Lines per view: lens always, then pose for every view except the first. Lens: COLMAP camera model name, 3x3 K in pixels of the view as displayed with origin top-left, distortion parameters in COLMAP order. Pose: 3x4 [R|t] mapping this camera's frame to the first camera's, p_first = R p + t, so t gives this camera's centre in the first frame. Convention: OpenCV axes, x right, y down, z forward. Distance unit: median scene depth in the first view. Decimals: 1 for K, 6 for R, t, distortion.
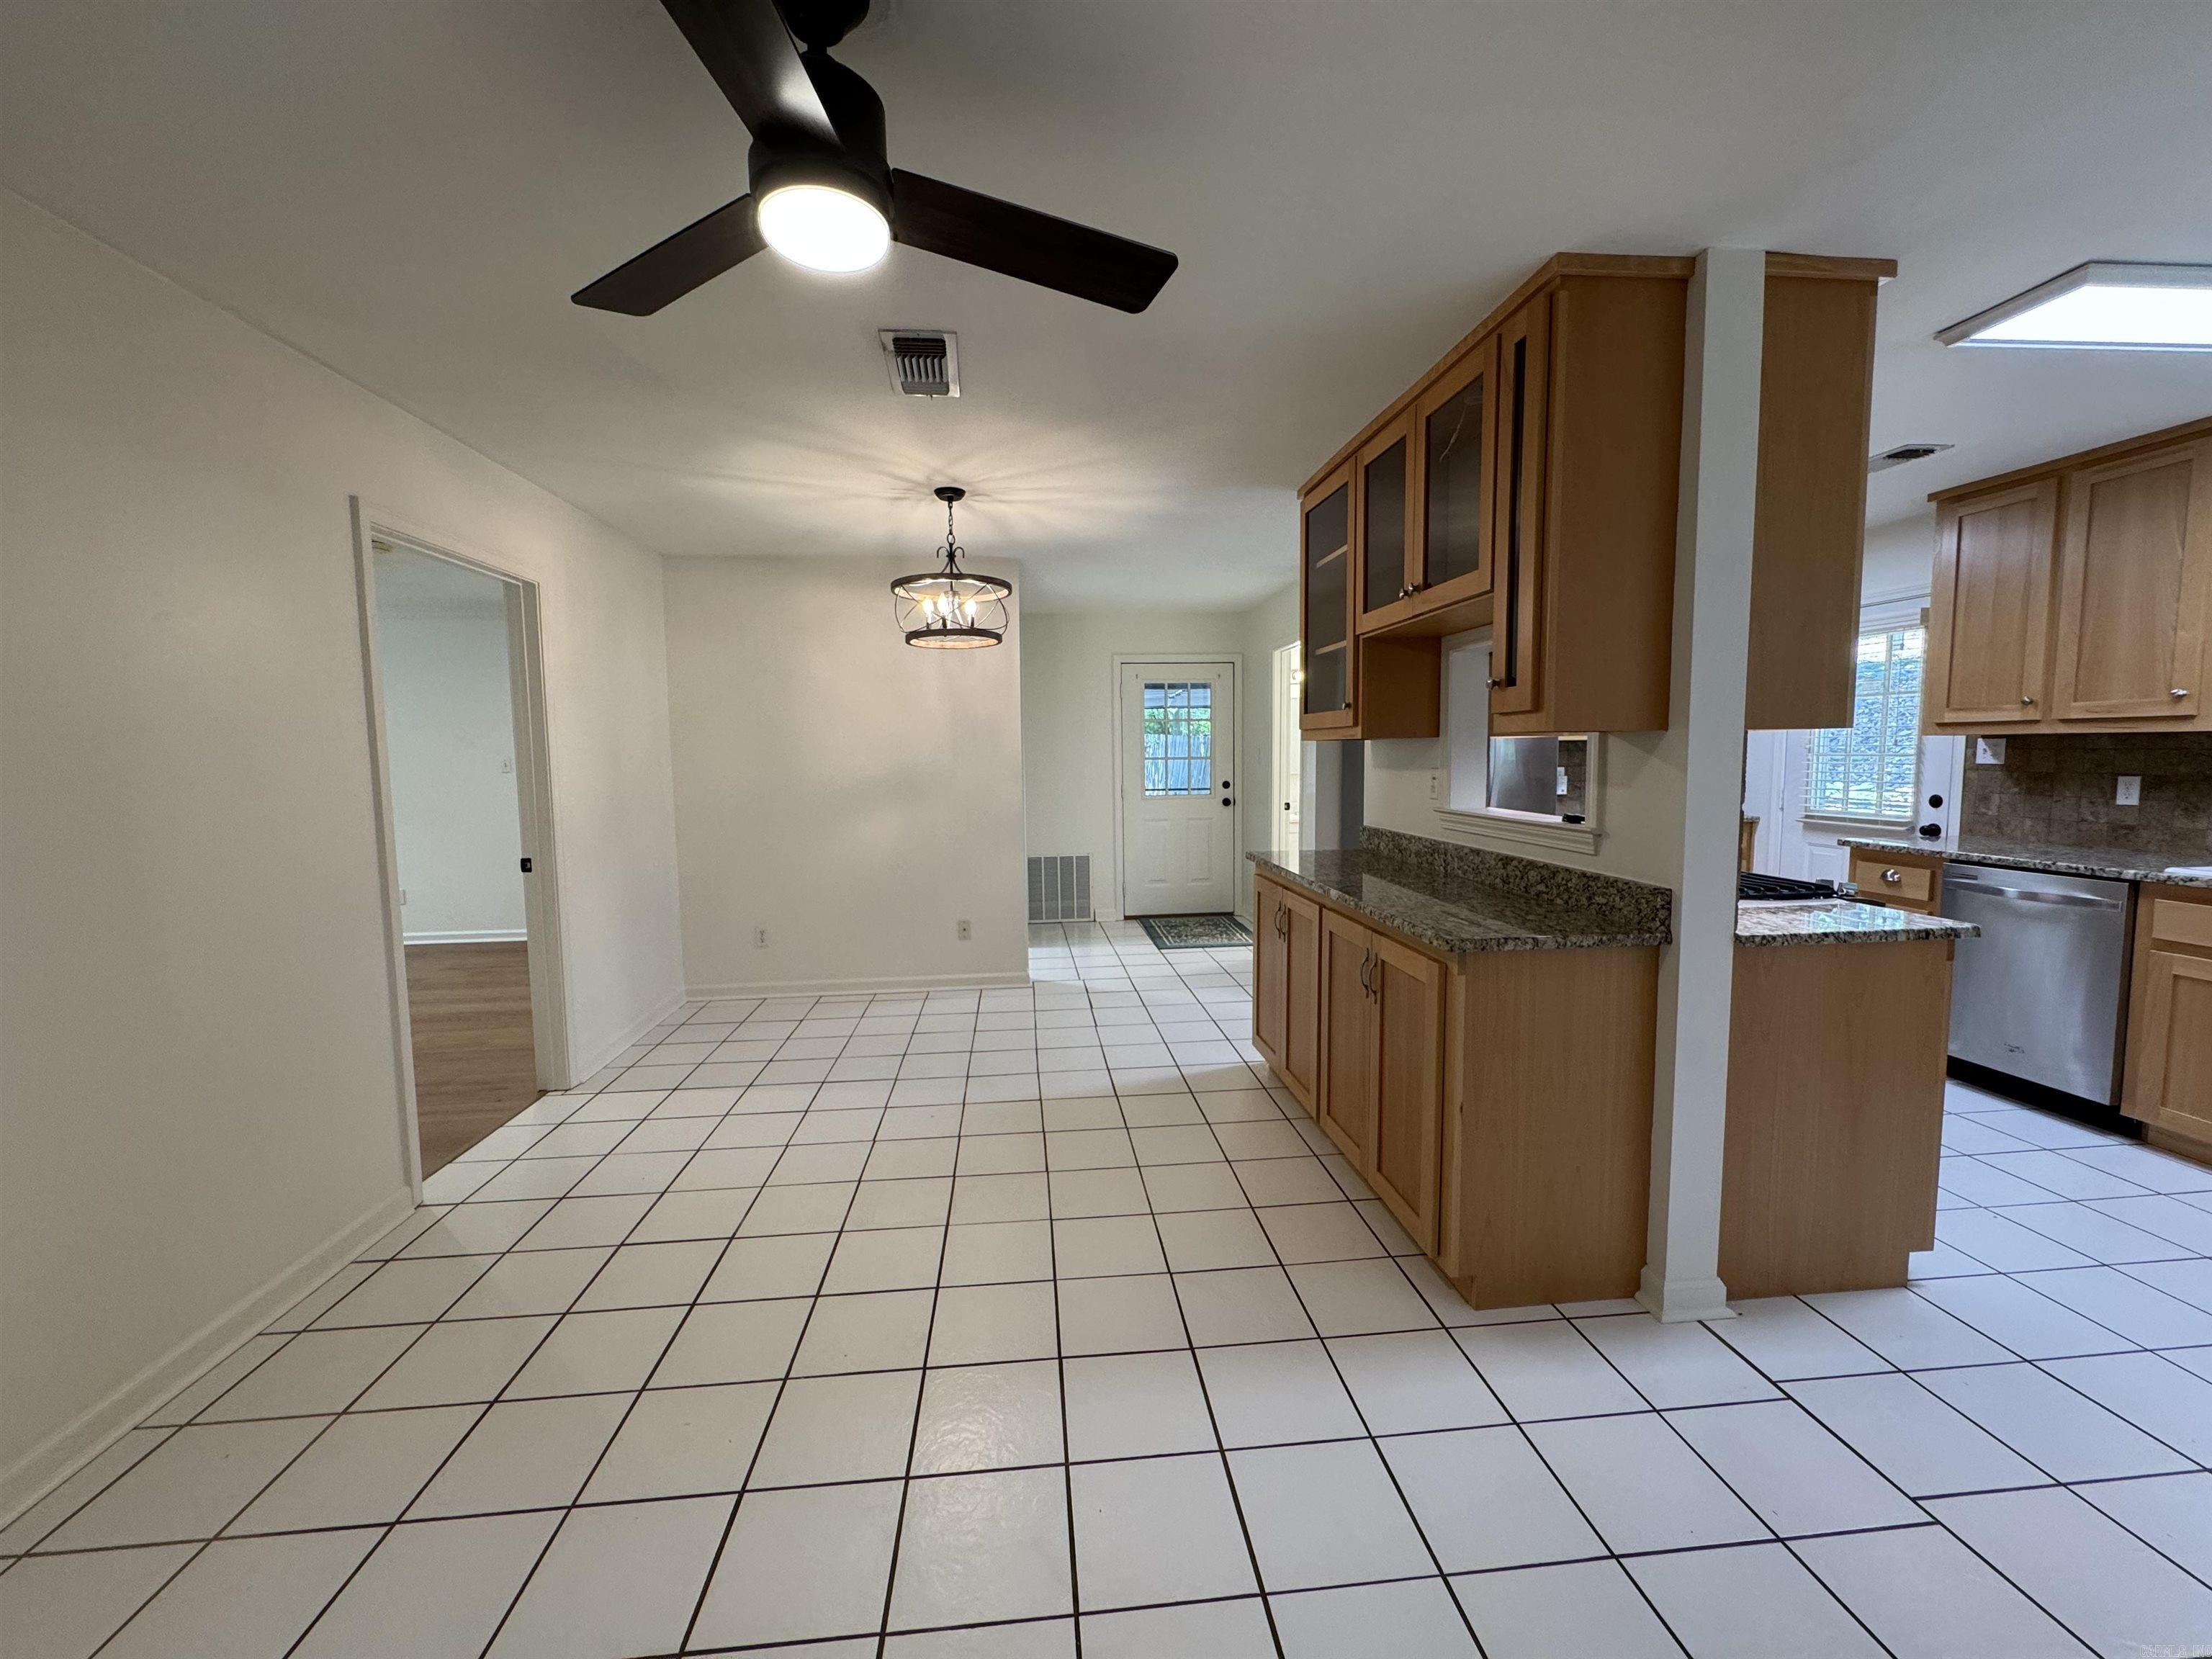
lens RADIAL K [[892.0, 0, 1101.5], [0, 892.0, 831.7], [0, 0, 1]] dist [0.002105, 0.000444]
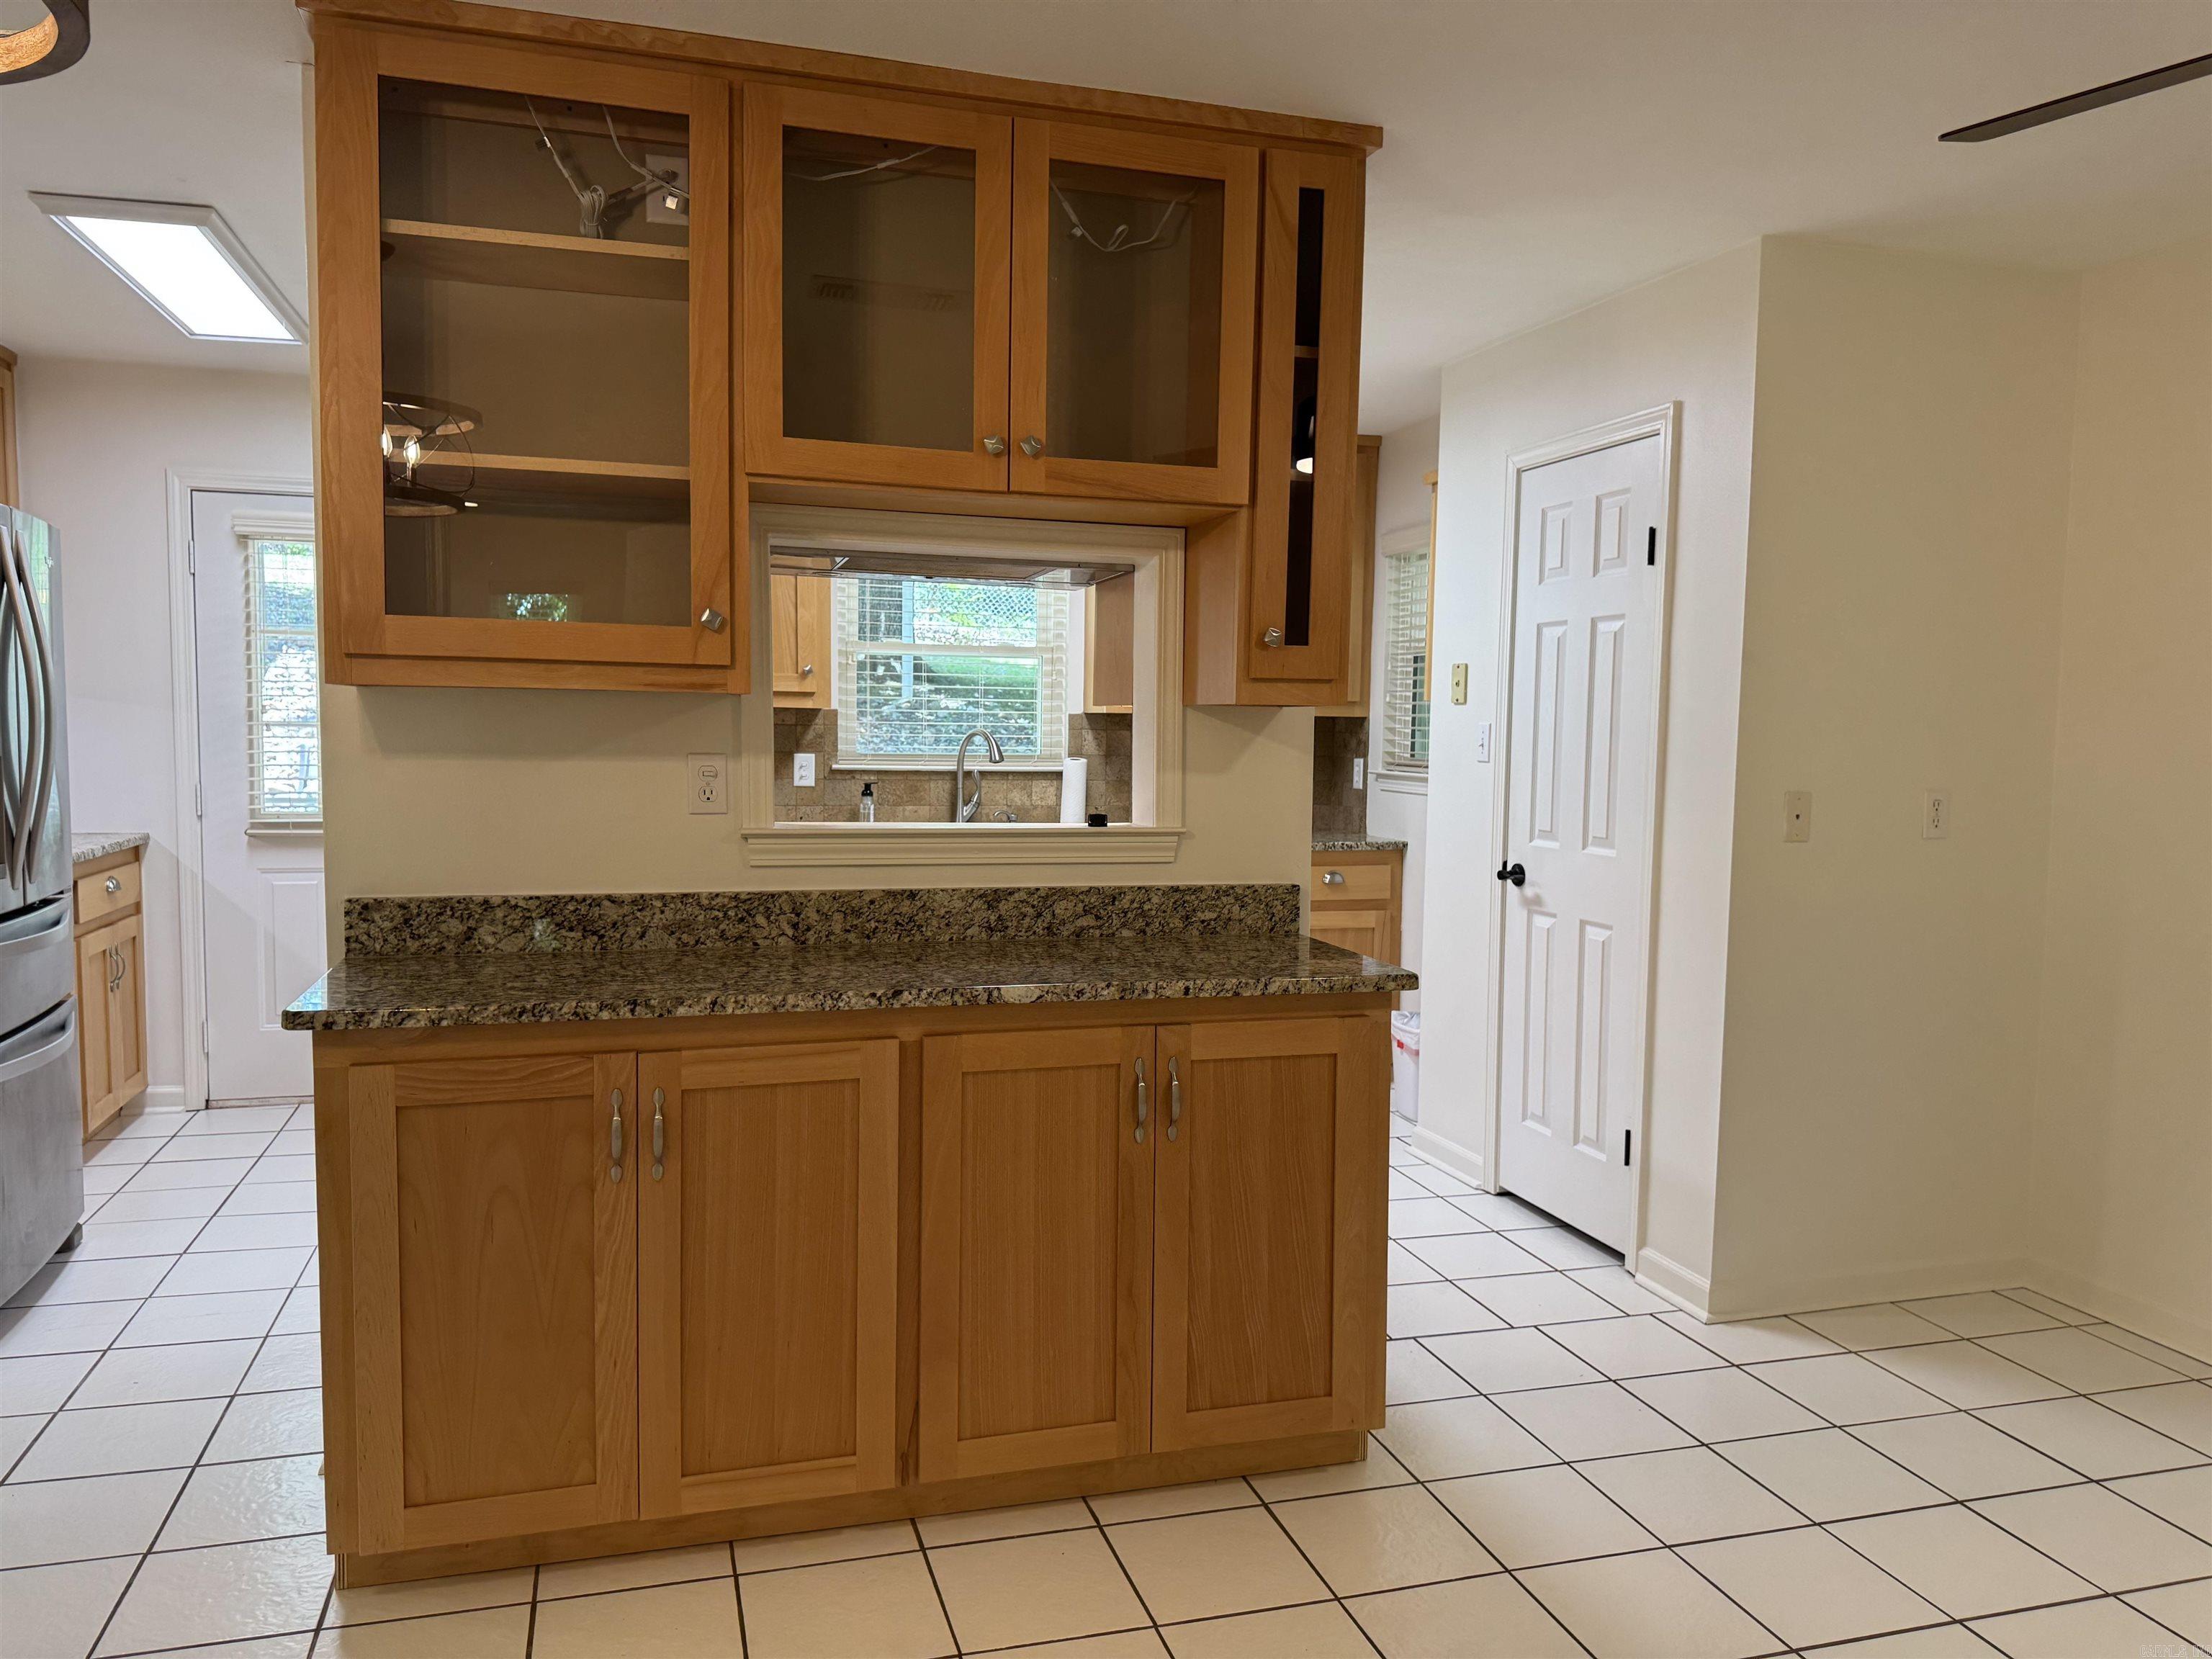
lens RADIAL K [[1576.1, 0, 1101.3], [0, 1576.1, 825.6], [0, 0, 1]] dist [0.060852, -0.000034]
pose [[-0.177918, -0.058556, 0.982302, -0.721556], [0.075426, 0.994480, 0.072943, -0.101974], [-0.981150, 0.087069, -0.172519, 1.198450]]
